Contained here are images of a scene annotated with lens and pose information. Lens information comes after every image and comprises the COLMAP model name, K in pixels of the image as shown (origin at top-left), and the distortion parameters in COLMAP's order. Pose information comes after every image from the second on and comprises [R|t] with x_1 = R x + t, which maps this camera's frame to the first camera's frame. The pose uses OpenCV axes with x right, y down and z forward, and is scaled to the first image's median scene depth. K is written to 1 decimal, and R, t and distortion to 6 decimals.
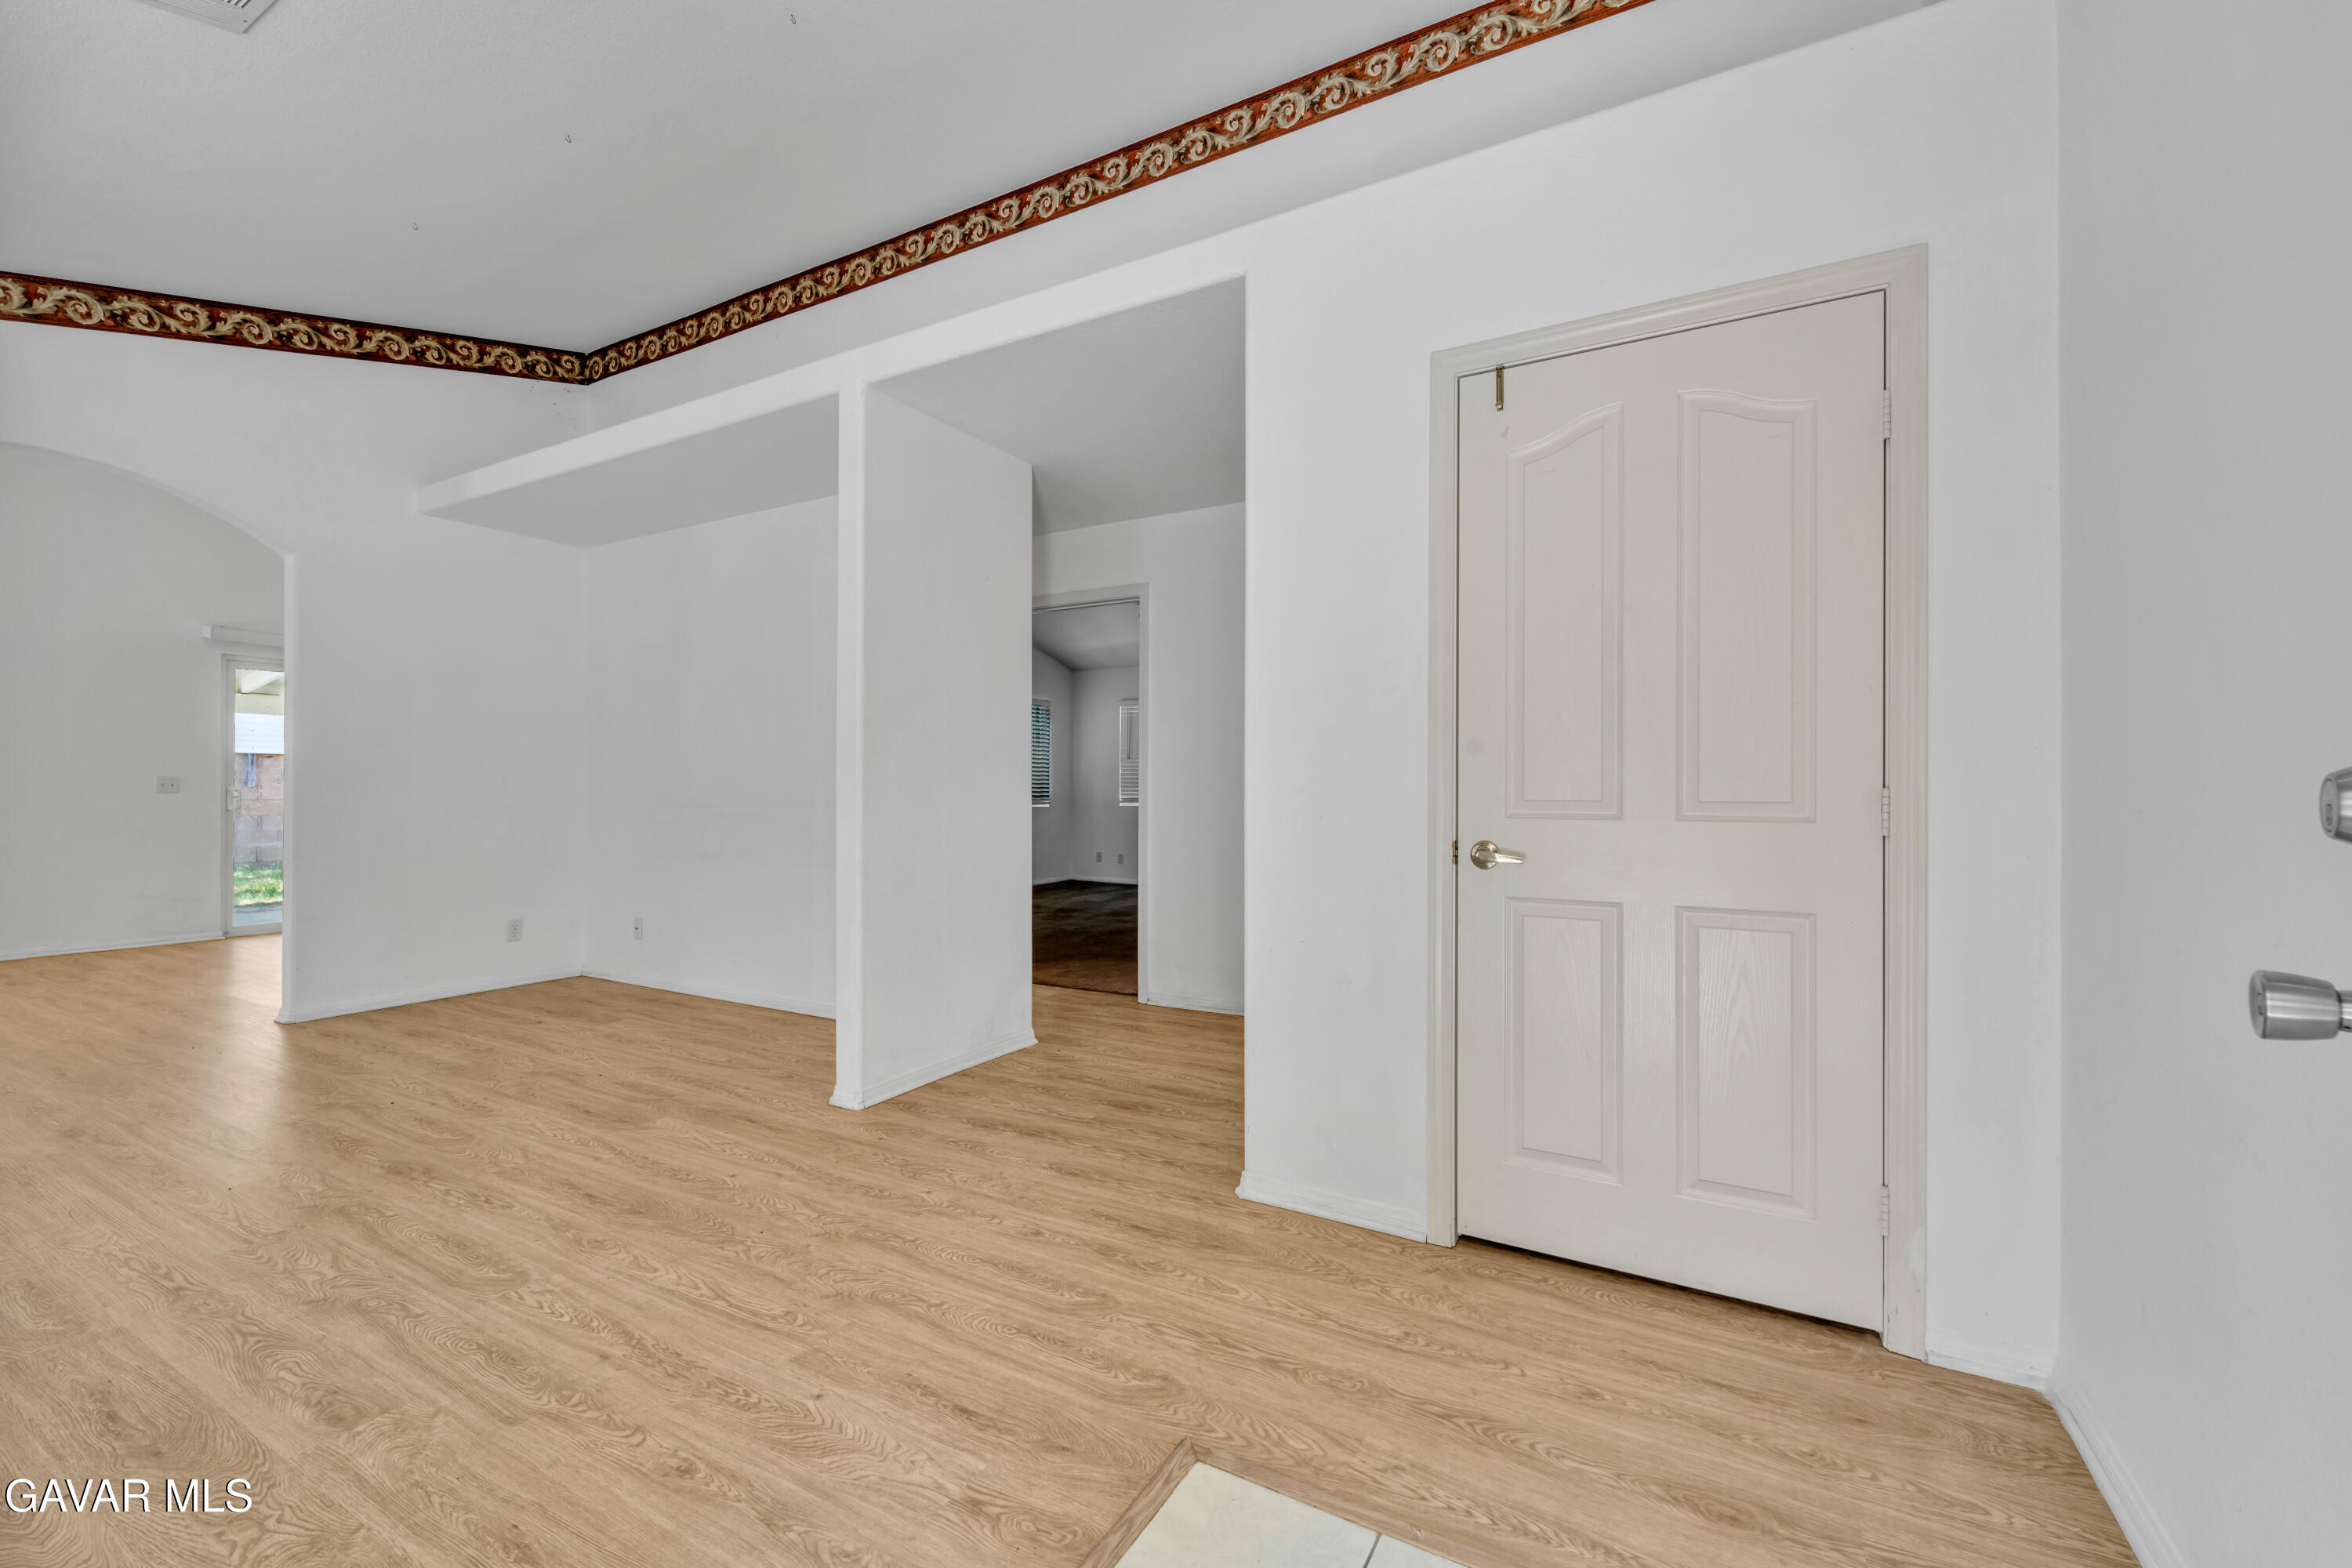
lens RADIAL K [[958.9, 0, 1176.0], [0, 958.9, 784.0], [0, 0, 1]] dist [0.002399, -0.000426]
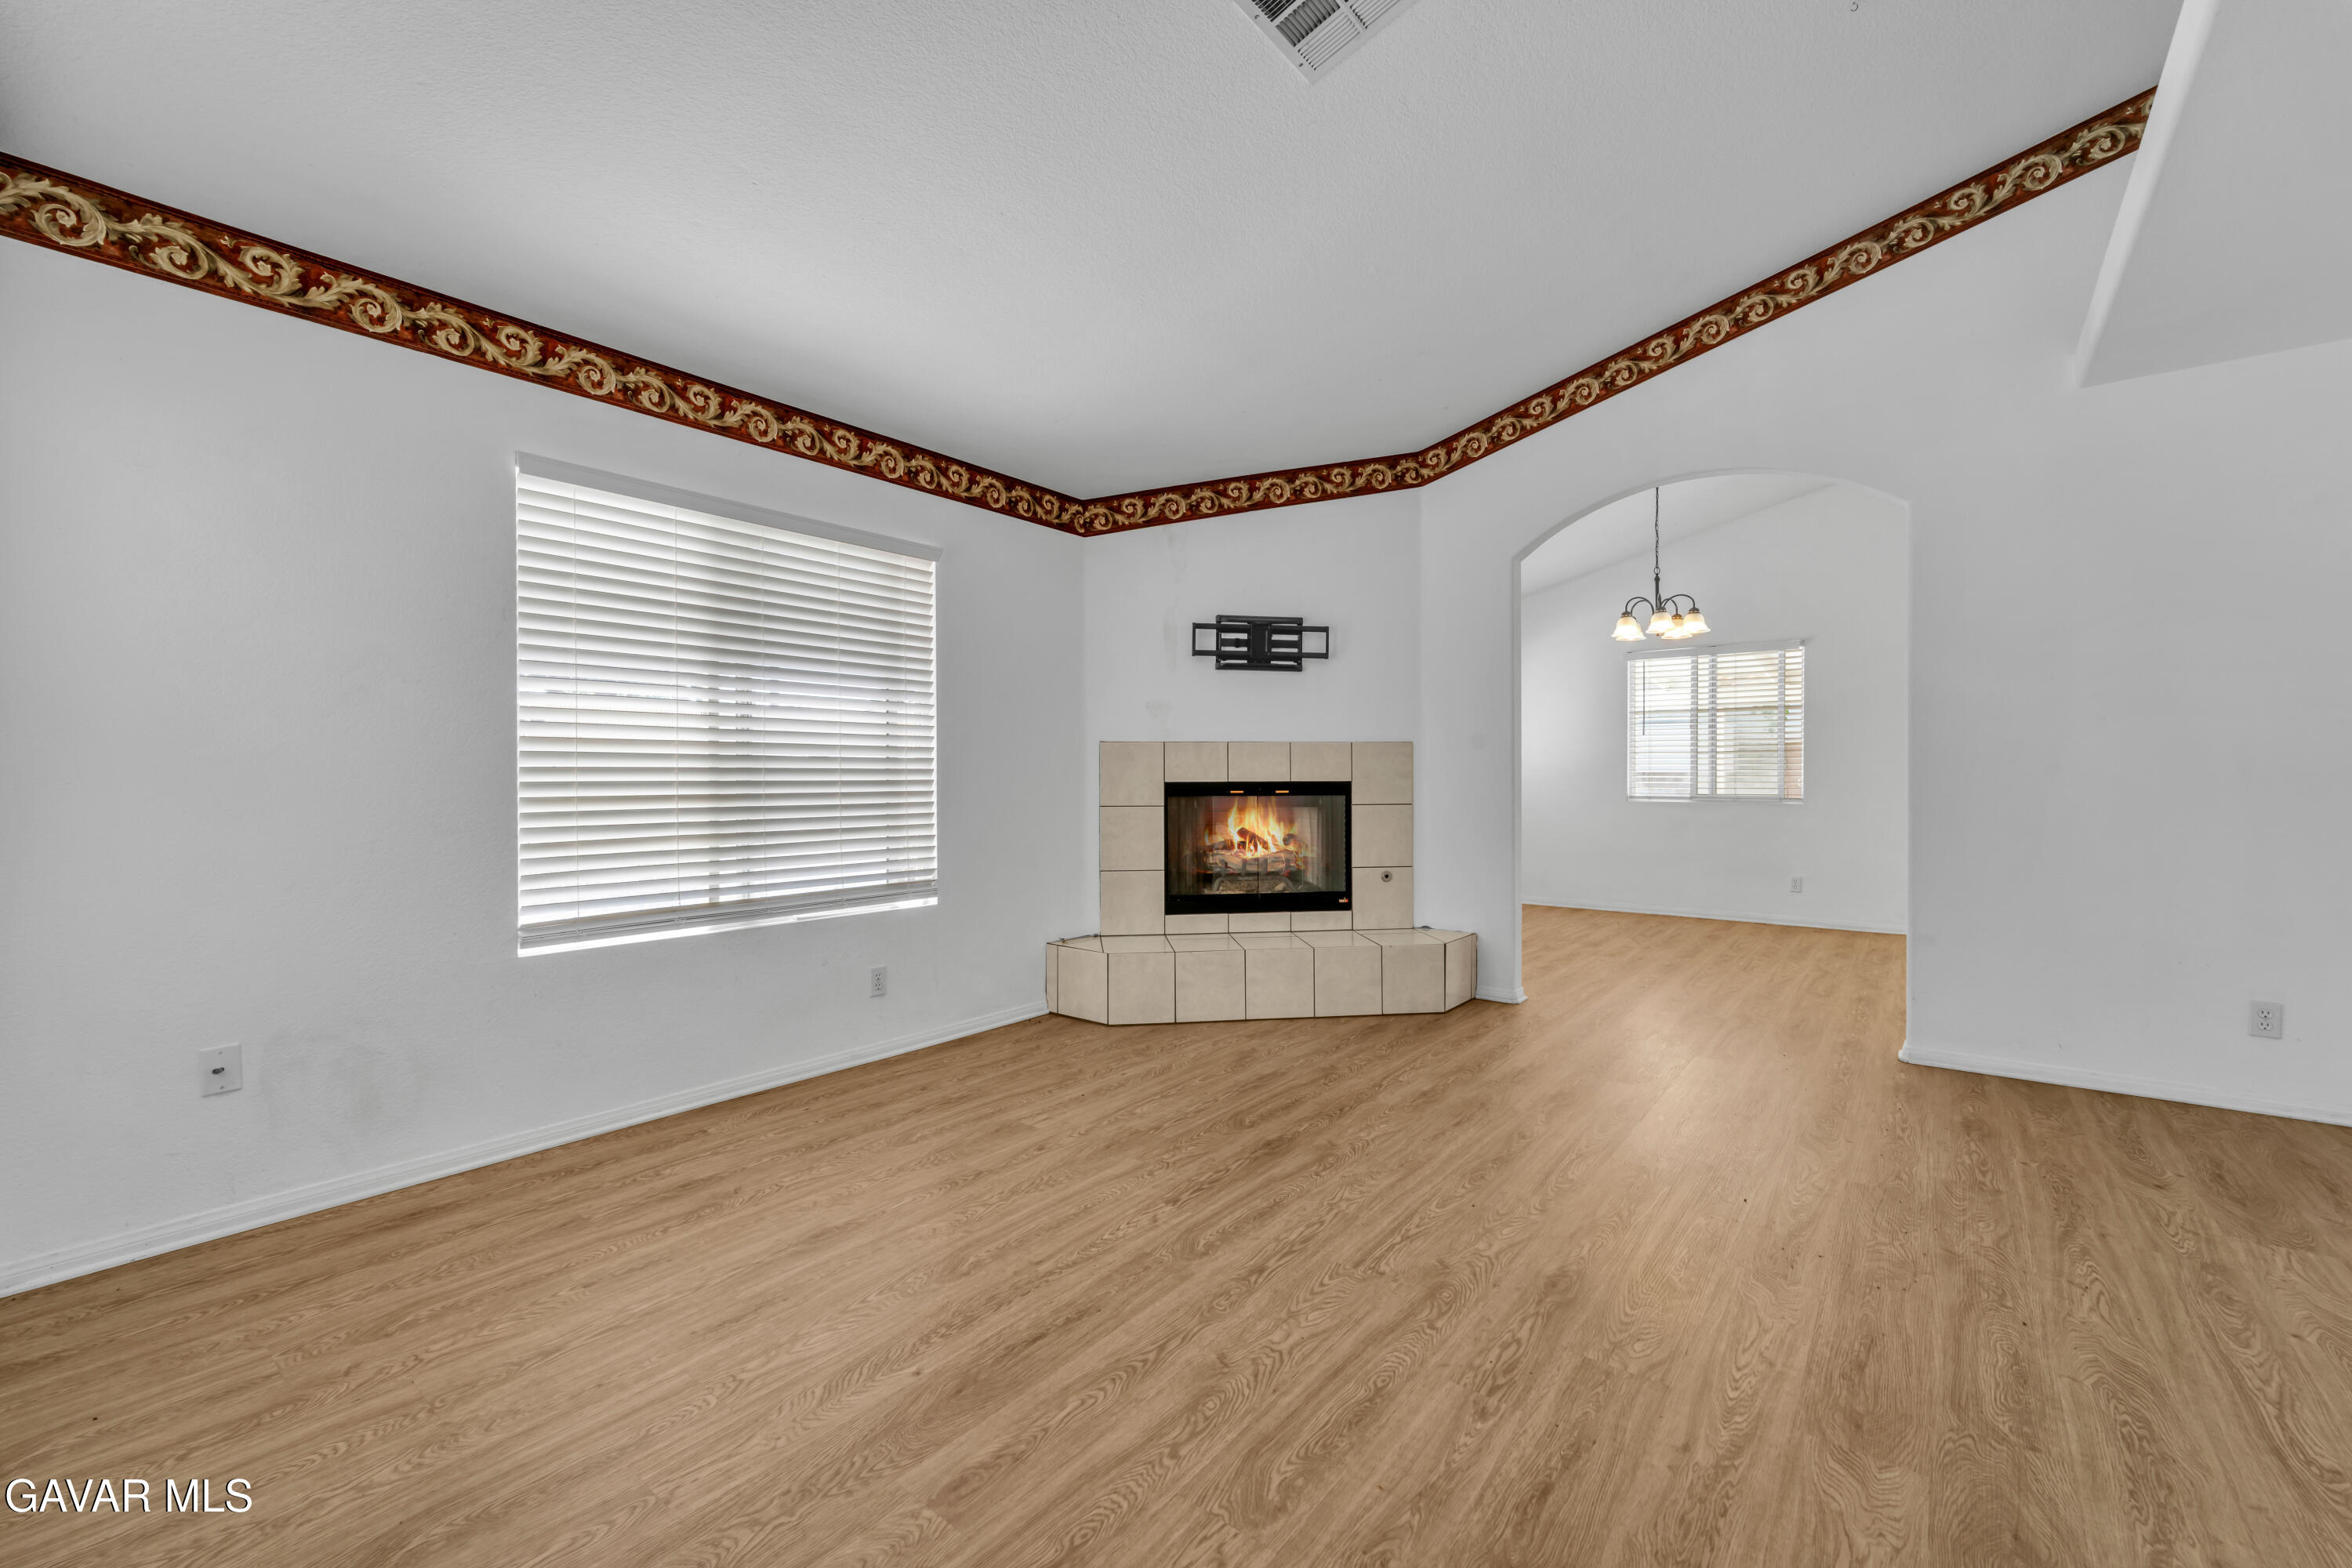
lens RADIAL K [[955.9, 0, 1195.6], [0, 955.9, 778.0], [0, 0, 1]] dist [0.004723, 0.000173]
pose [[-0.142633, 0.004210, -0.989767, -0.002760], [0.005552, 0.999979, 0.003453, -0.007709], [0.989760, -0.005003, -0.142653, 0.724082]]
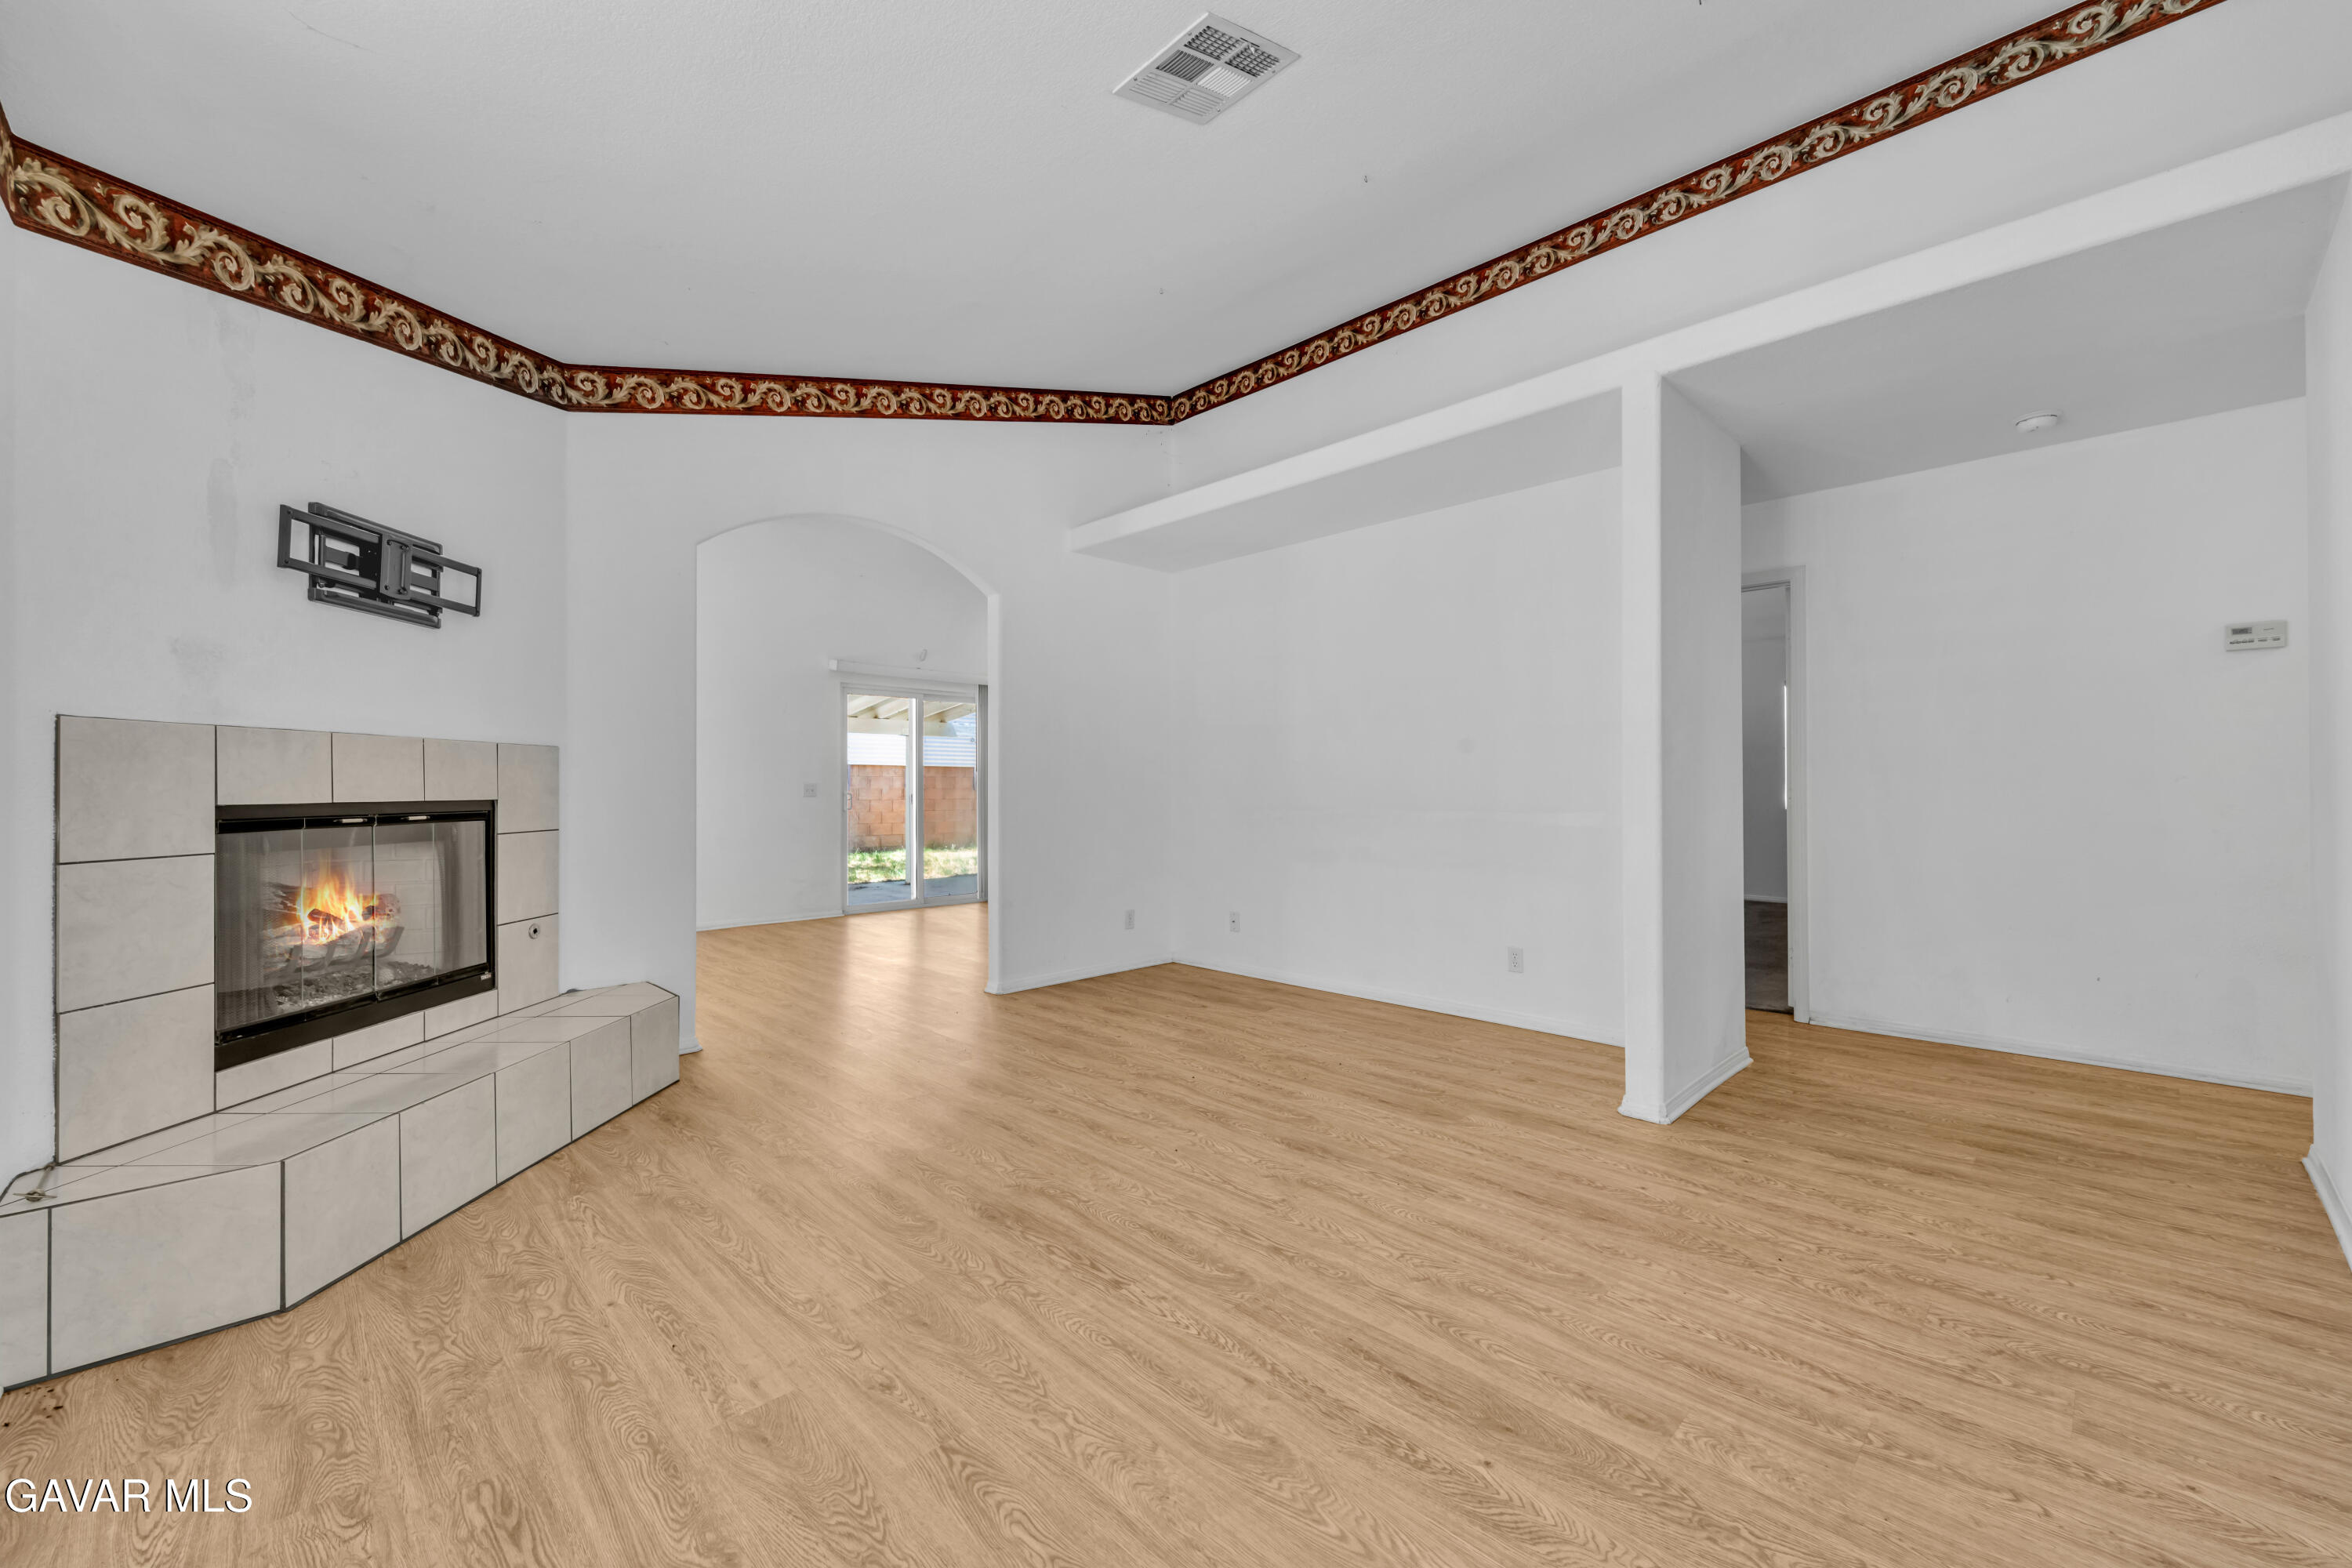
lens RADIAL K [[931.4, 0, 1176.0], [0, 931.4, 784.0], [0, 0, 1]] dist [0.001579, -0.000754]
pose [[0.960412, -0.006814, -0.278500, -0.566883], [0.007015, 0.999975, -0.000273, -0.007754], [0.278495, -0.001692, 0.960436, -0.043312]]
